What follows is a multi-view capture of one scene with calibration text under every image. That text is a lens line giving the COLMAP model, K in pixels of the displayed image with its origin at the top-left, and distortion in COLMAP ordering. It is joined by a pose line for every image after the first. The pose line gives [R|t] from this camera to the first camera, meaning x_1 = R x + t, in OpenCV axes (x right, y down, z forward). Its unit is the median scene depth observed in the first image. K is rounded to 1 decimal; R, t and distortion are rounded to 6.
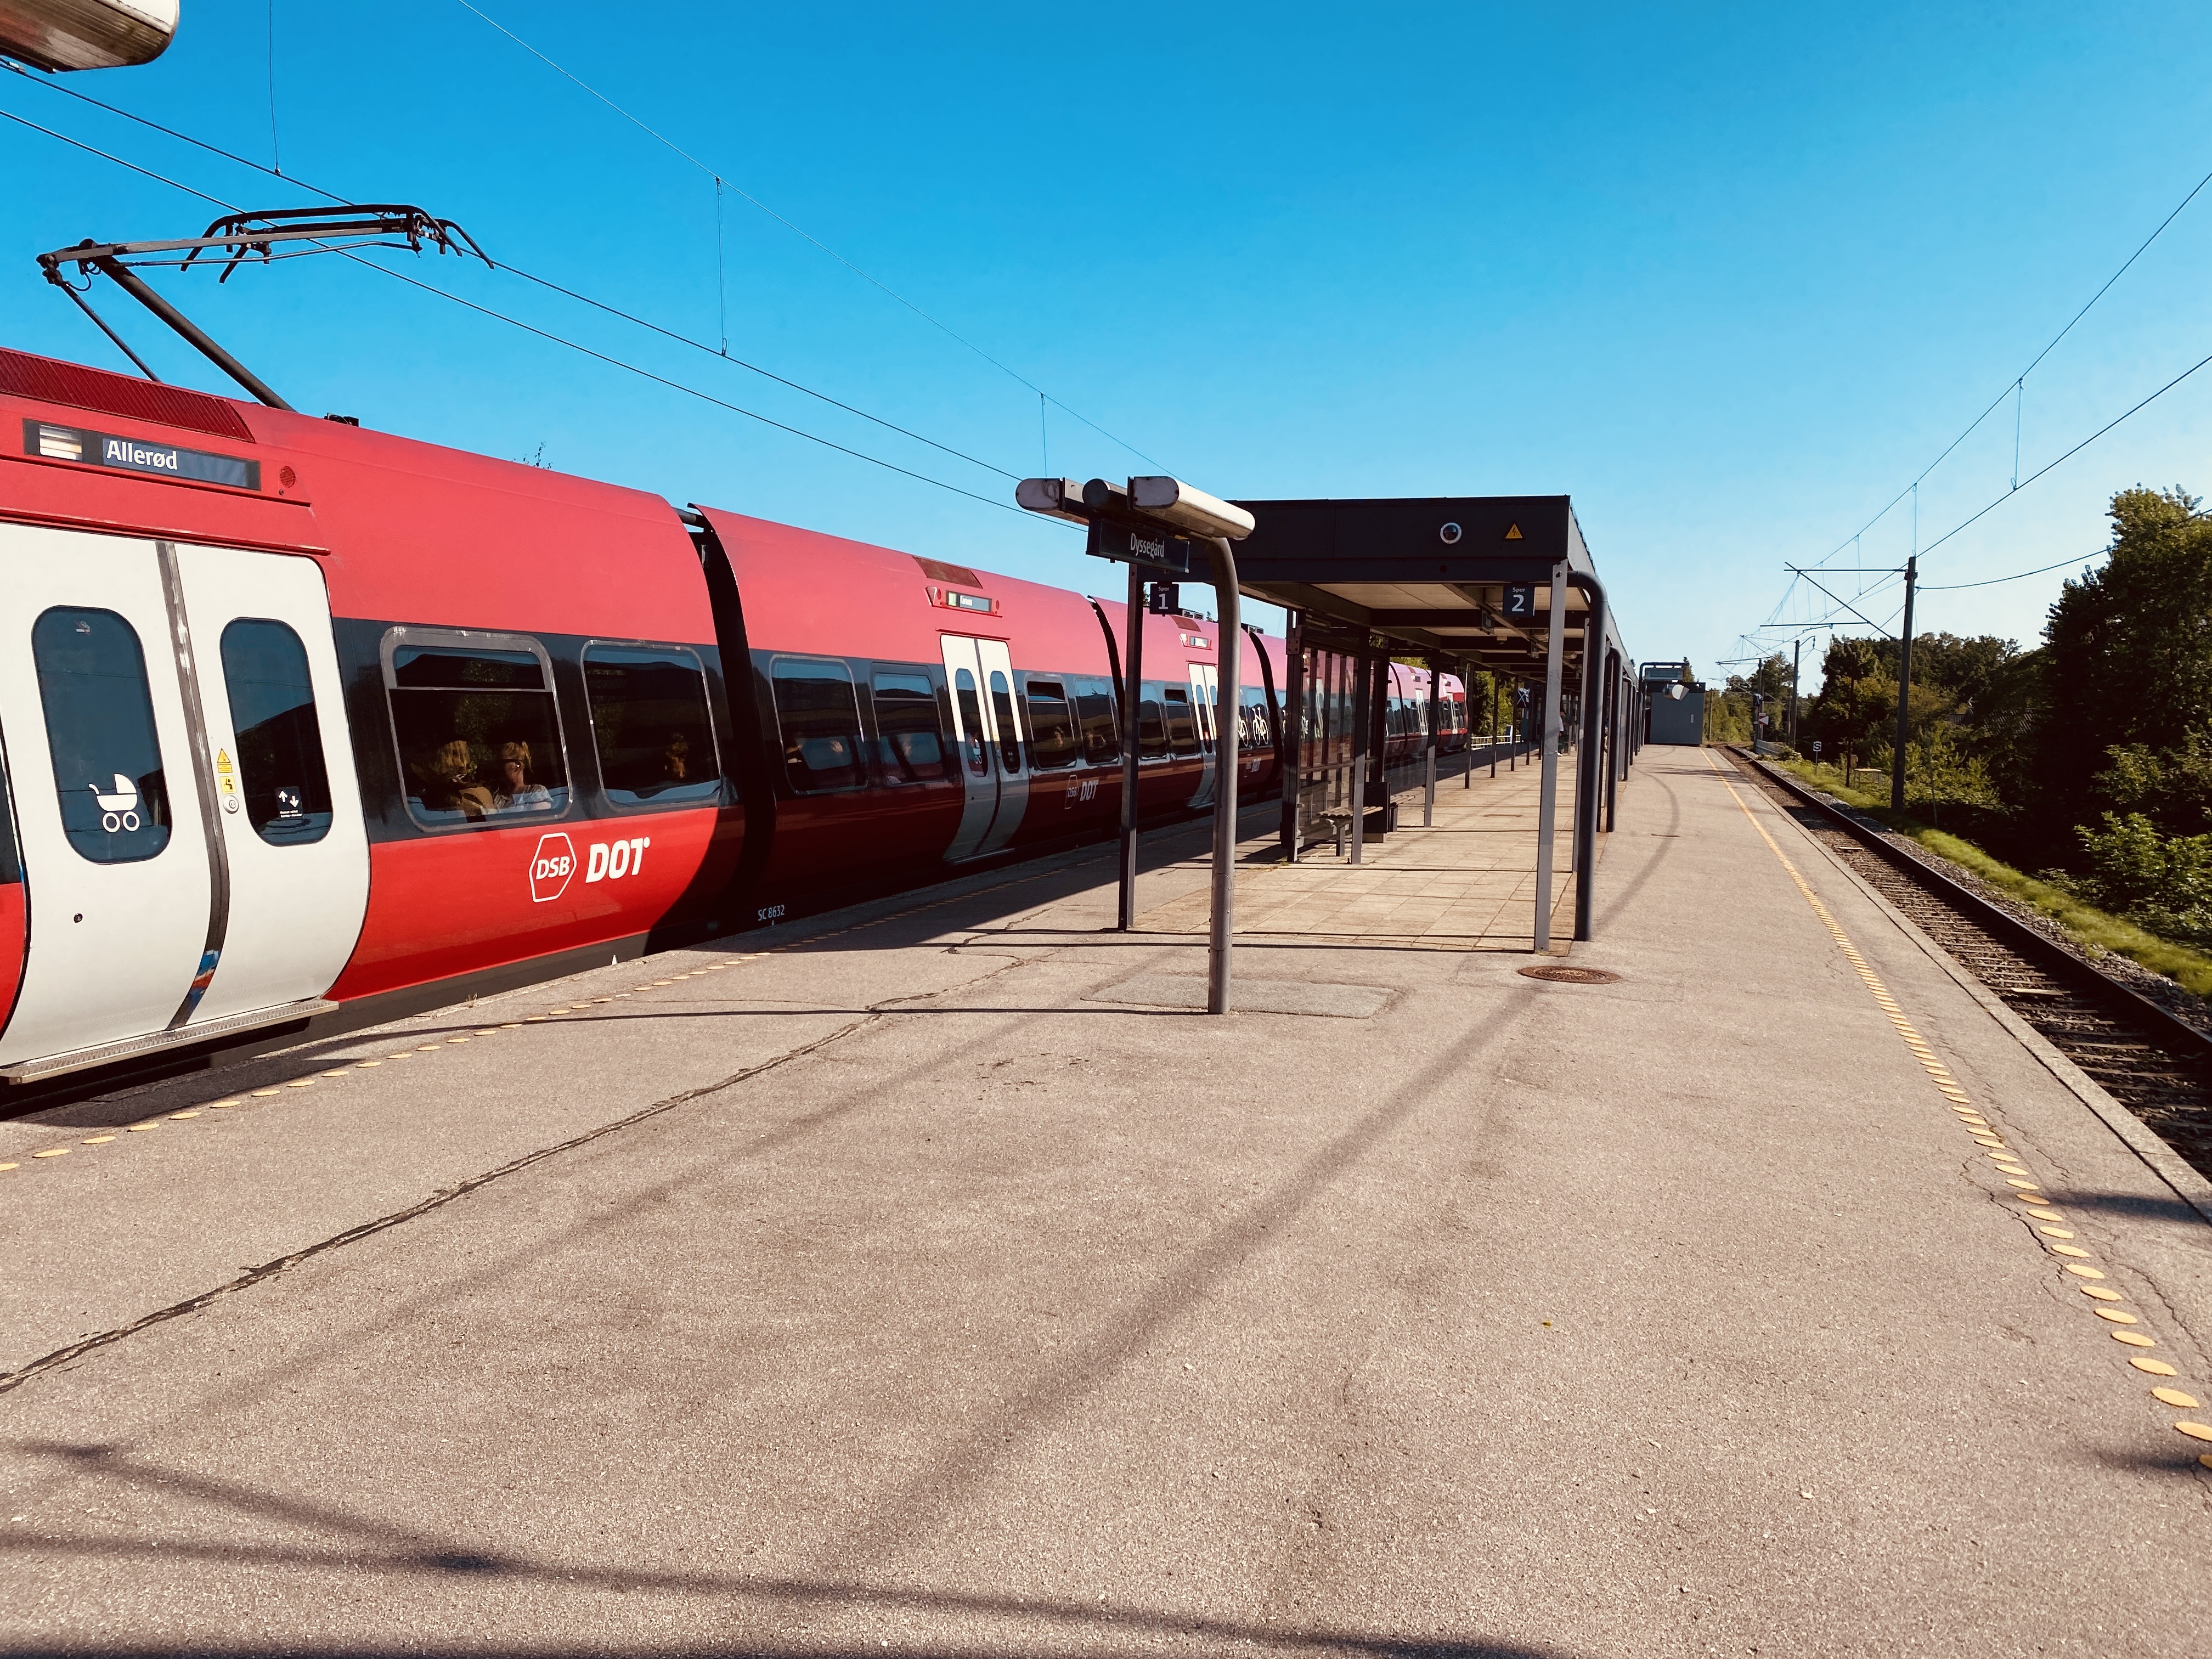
lens RADIAL K [[1758.8, 0, 1106.0], [0, 1758.8, 829.5], [0, 0, 1]] dist [0.013318, -0.007168]
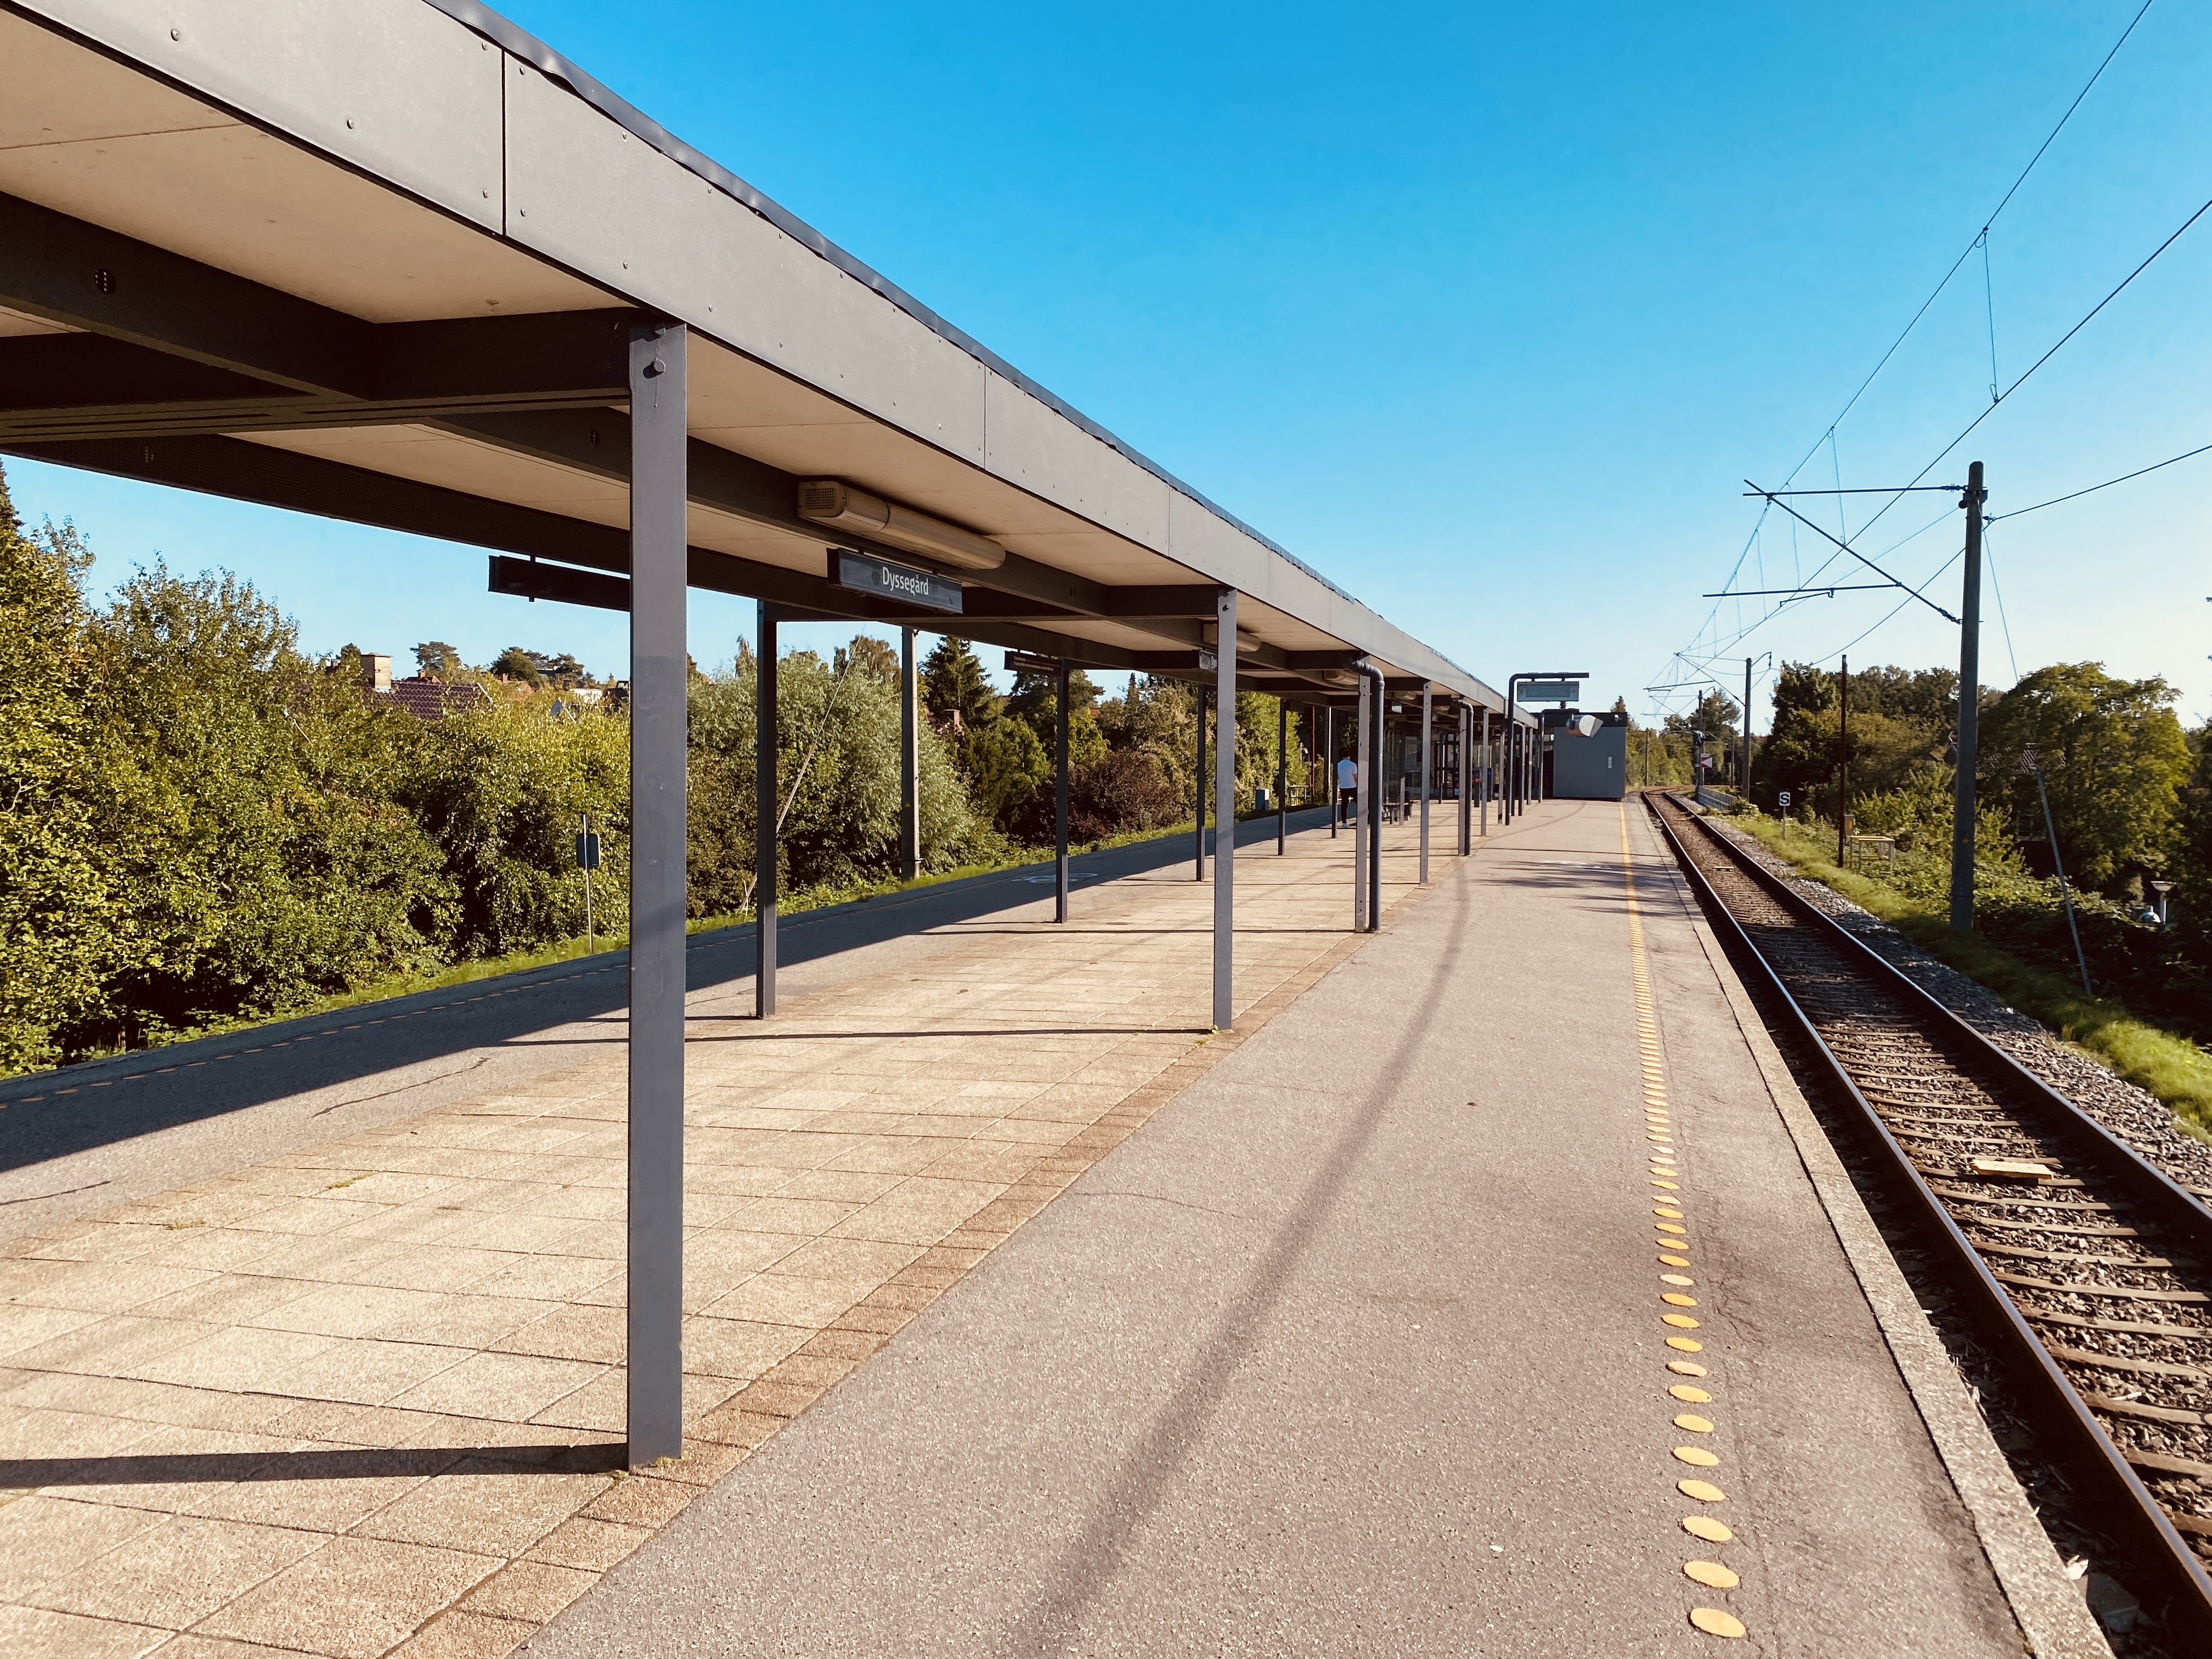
lens RADIAL K [[1758.8, 0, 1106.0], [0, 1758.8, 829.5], [0, 0, 1]] dist [0.013318, -0.007168]
pose [[0.999453, -0.016129, 0.028881, 0.957869], [0.016949, 0.999453, -0.028392, -0.170734], [-0.028407, 0.028866, 0.999180, 2.610208]]
